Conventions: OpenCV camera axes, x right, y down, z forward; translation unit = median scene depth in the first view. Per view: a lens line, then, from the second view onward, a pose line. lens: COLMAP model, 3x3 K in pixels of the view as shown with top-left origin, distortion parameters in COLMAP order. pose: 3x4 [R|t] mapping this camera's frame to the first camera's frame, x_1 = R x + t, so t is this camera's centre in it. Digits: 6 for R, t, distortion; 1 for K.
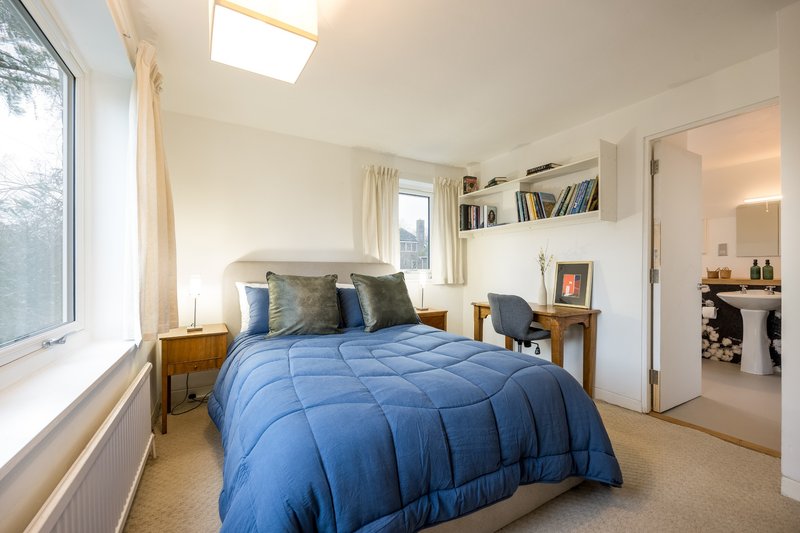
lens RADIAL K [[323.7, 0, 402.7], [0, 323.7, 271.2], [0, 0, 1]] dist [-0.002385, -0.000130]
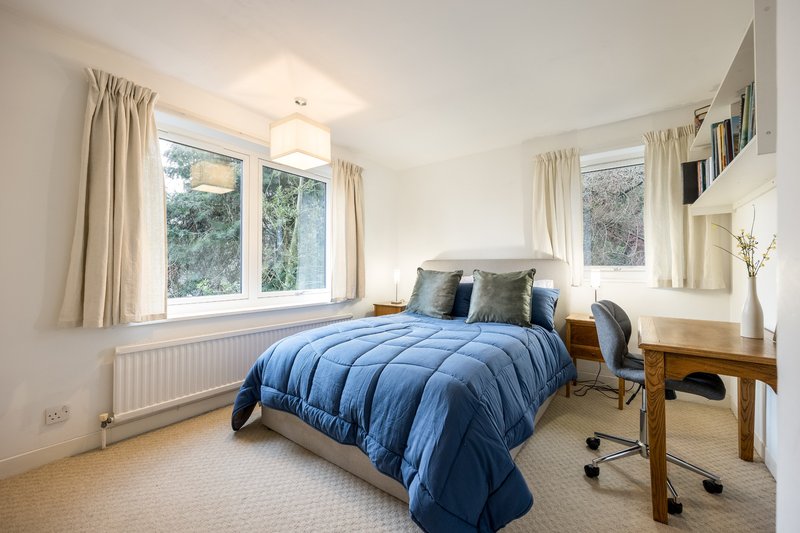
lens RADIAL K [[319.0, 0, 400.0], [0, 319.0, 266.5], [0, 0, 1]] dist [-0.001395, -0.000054]
pose [[0.387055, 0.004245, -0.922047, 0.764135], [-0.003465, 0.999989, 0.003149, -0.006860], [0.922050, 0.001976, 0.387066, 0.345379]]
